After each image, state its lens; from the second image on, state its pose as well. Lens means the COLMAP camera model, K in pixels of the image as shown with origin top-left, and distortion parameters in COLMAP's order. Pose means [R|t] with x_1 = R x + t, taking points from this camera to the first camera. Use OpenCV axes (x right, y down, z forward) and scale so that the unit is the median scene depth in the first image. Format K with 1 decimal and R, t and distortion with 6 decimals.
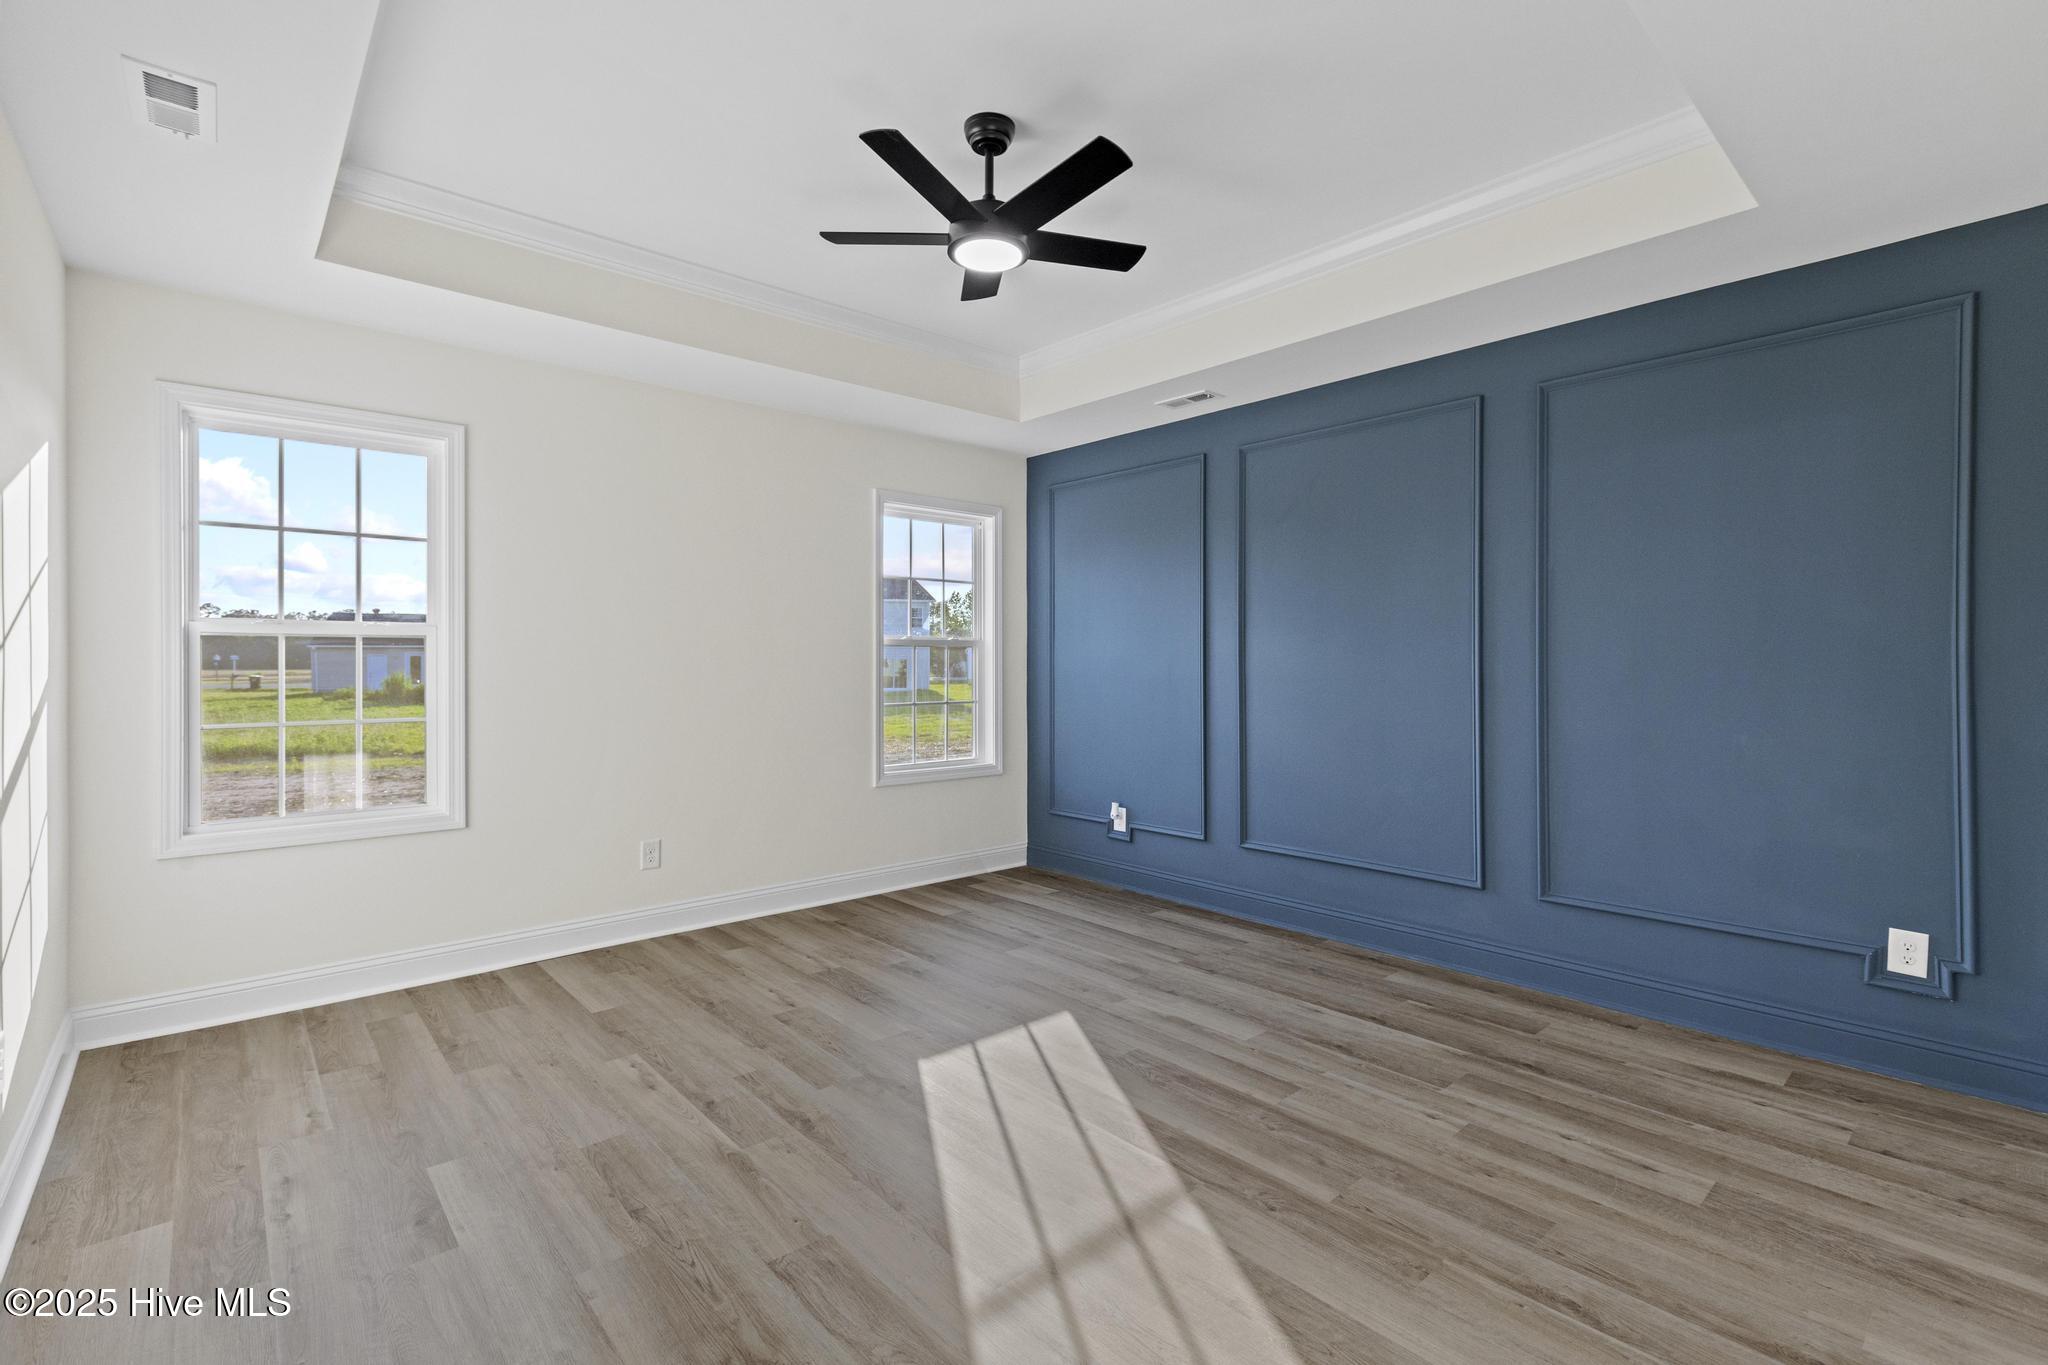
lens RADIAL K [[913.9, 0, 1027.4], [0, 913.9, 665.8], [0, 0, 1]] dist [0.003950, 0.000415]
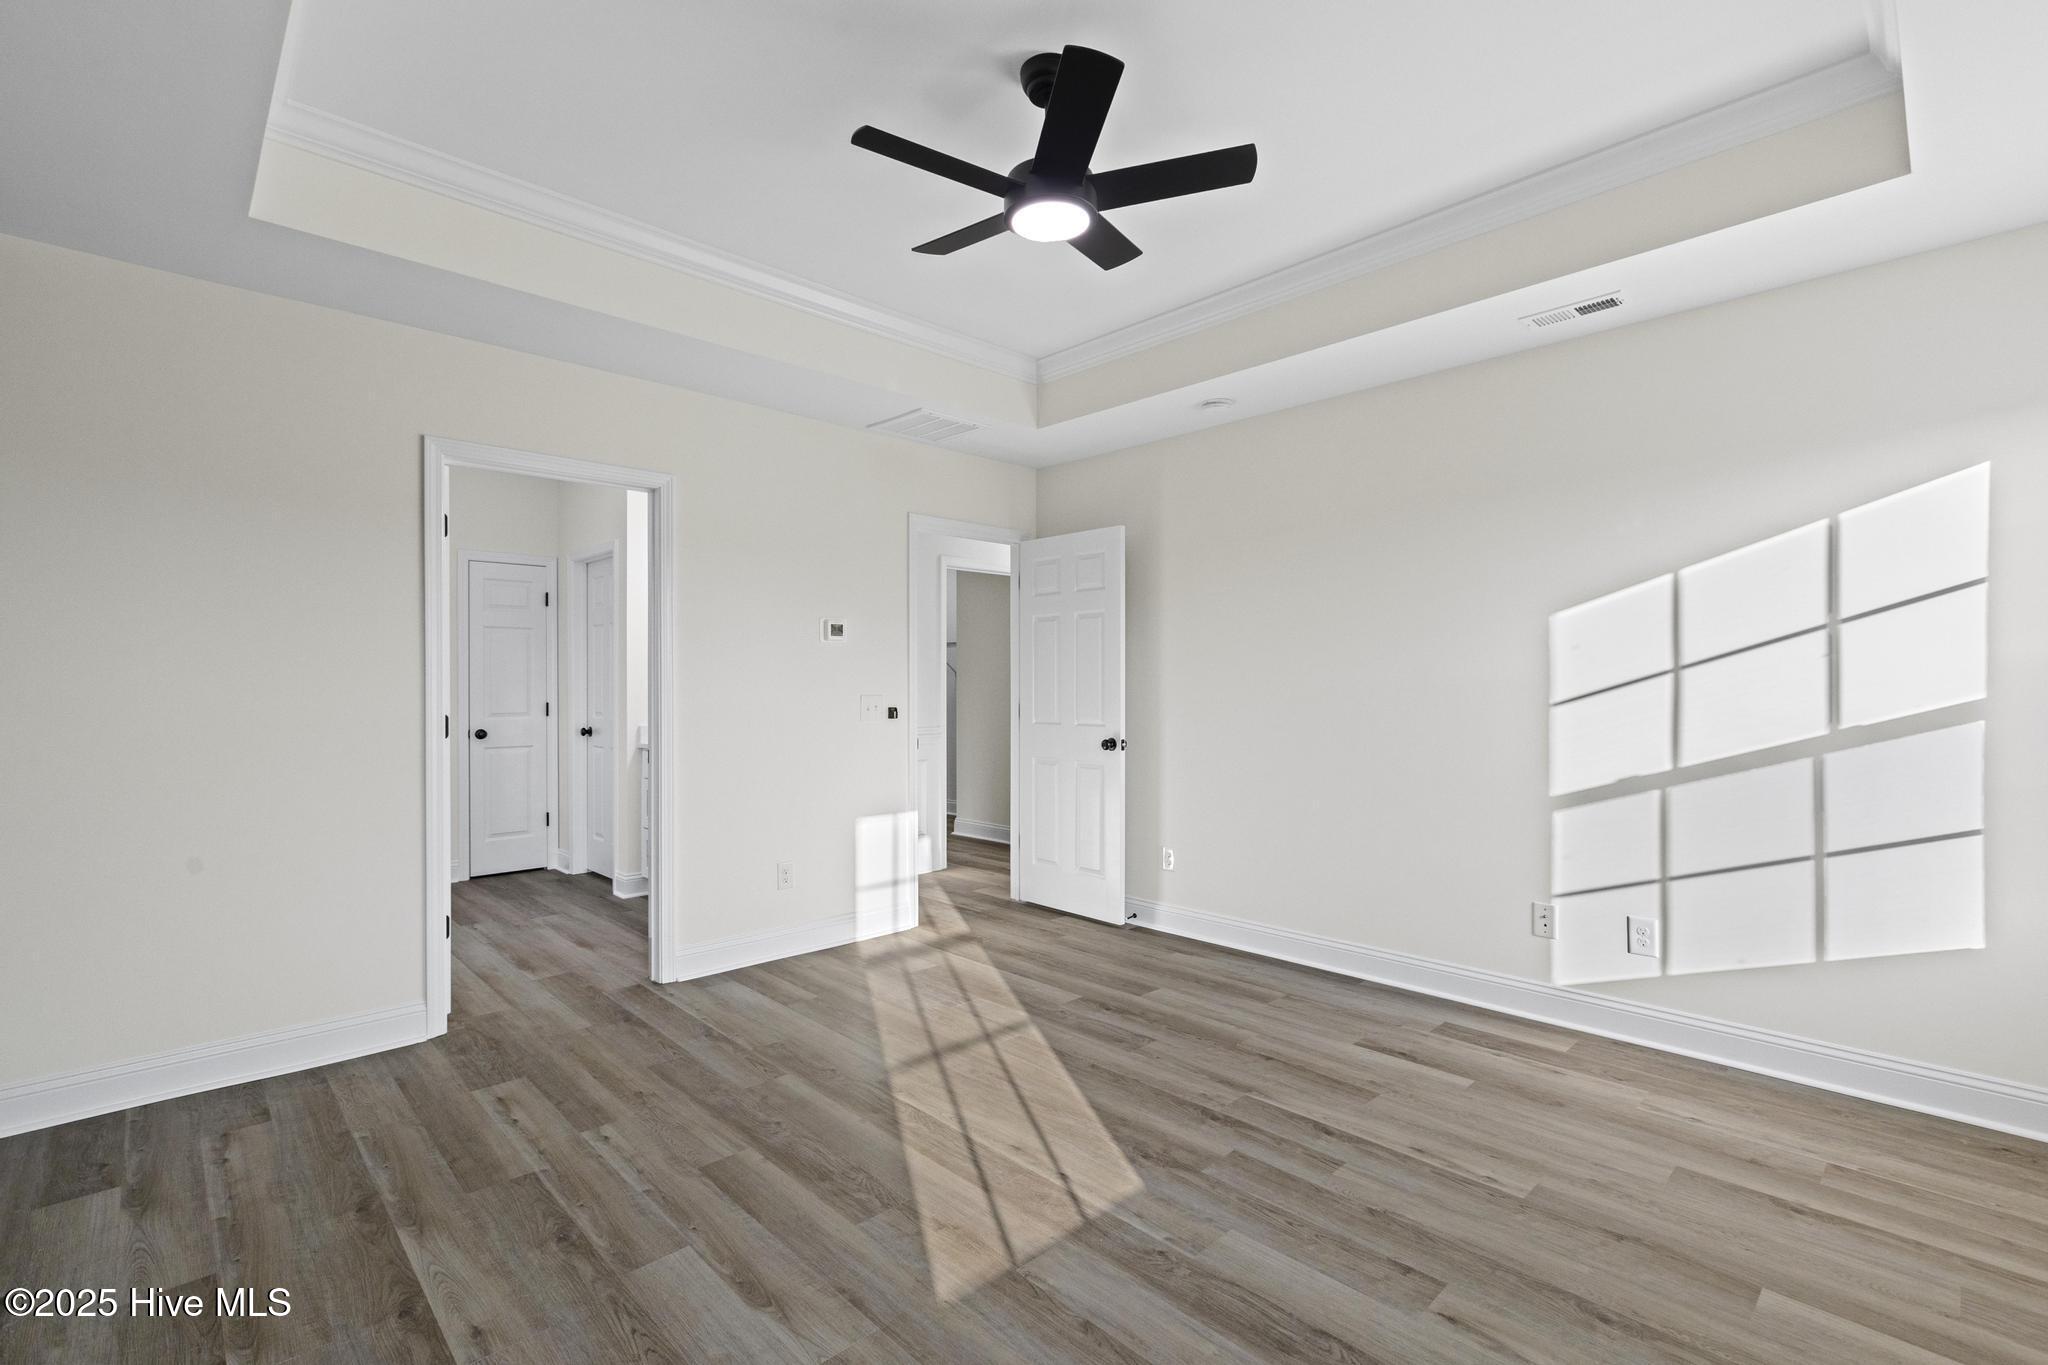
lens RADIAL K [[913.9, 0, 1033.2], [0, 913.9, 691.6], [0, 0, 1]] dist [0.003950, 0.000415]
pose [[-0.998839, 0.003429, -0.048048, 0.017003], [0.003109, 0.999972, 0.006747, -0.005595], [0.048069, 0.006589, -0.998822, 1.937218]]
